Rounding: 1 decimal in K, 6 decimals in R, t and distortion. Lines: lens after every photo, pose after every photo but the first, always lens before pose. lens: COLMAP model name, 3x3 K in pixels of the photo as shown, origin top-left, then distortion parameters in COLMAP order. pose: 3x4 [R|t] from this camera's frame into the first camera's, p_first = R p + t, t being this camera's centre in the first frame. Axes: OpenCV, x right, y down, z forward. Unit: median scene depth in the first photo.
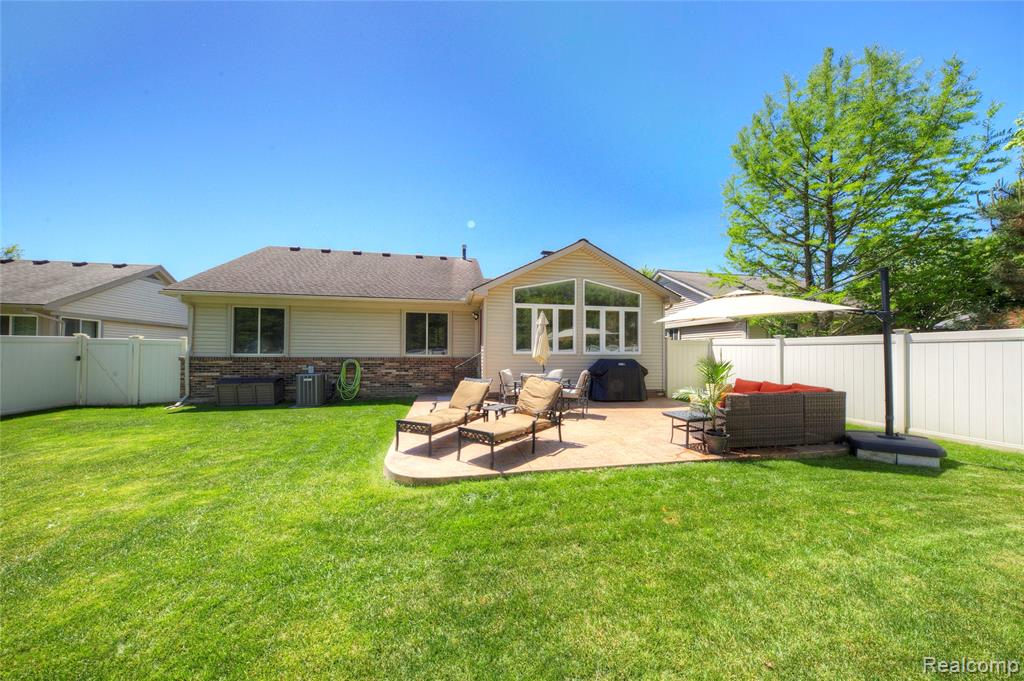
lens RADIAL K [[360.8, 0, 518.1], [0, 360.8, 344.3], [0, 0, 1]] dist [0.009303, -0.006560]
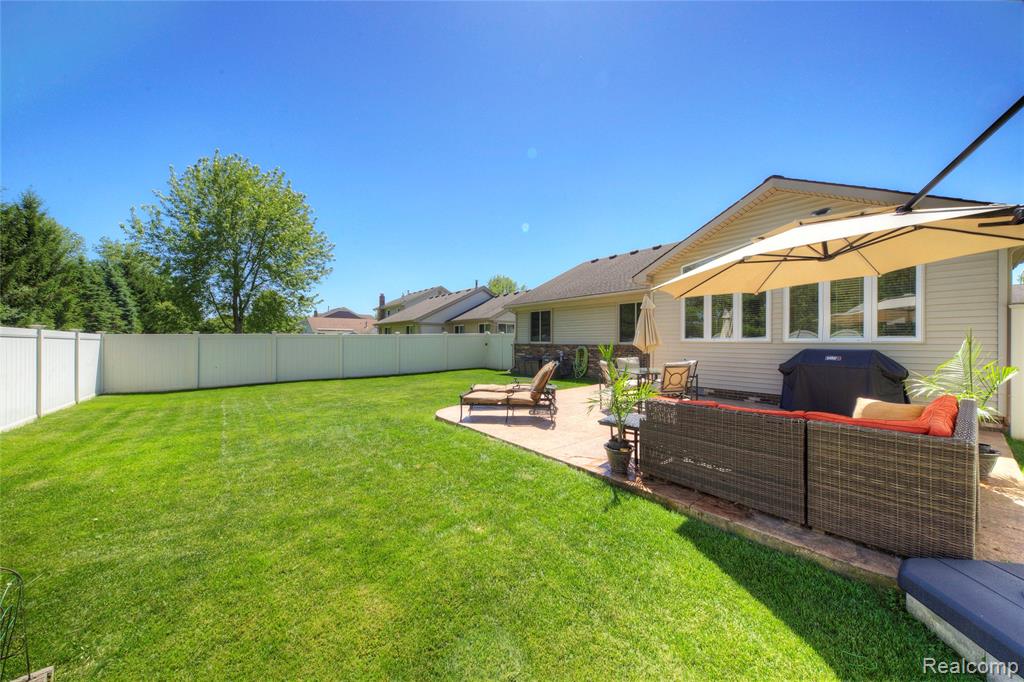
lens RADIAL K [[360.8, 0, 518.1], [0, 360.8, 344.8], [0, 0, 1]] dist [0.009303, -0.006560]
pose [[0.458438, 0.006682, -0.888701, 0.585242], [0.030966, 0.999244, 0.023487, 0.000276], [0.888187, -0.038287, 0.457885, 0.231333]]
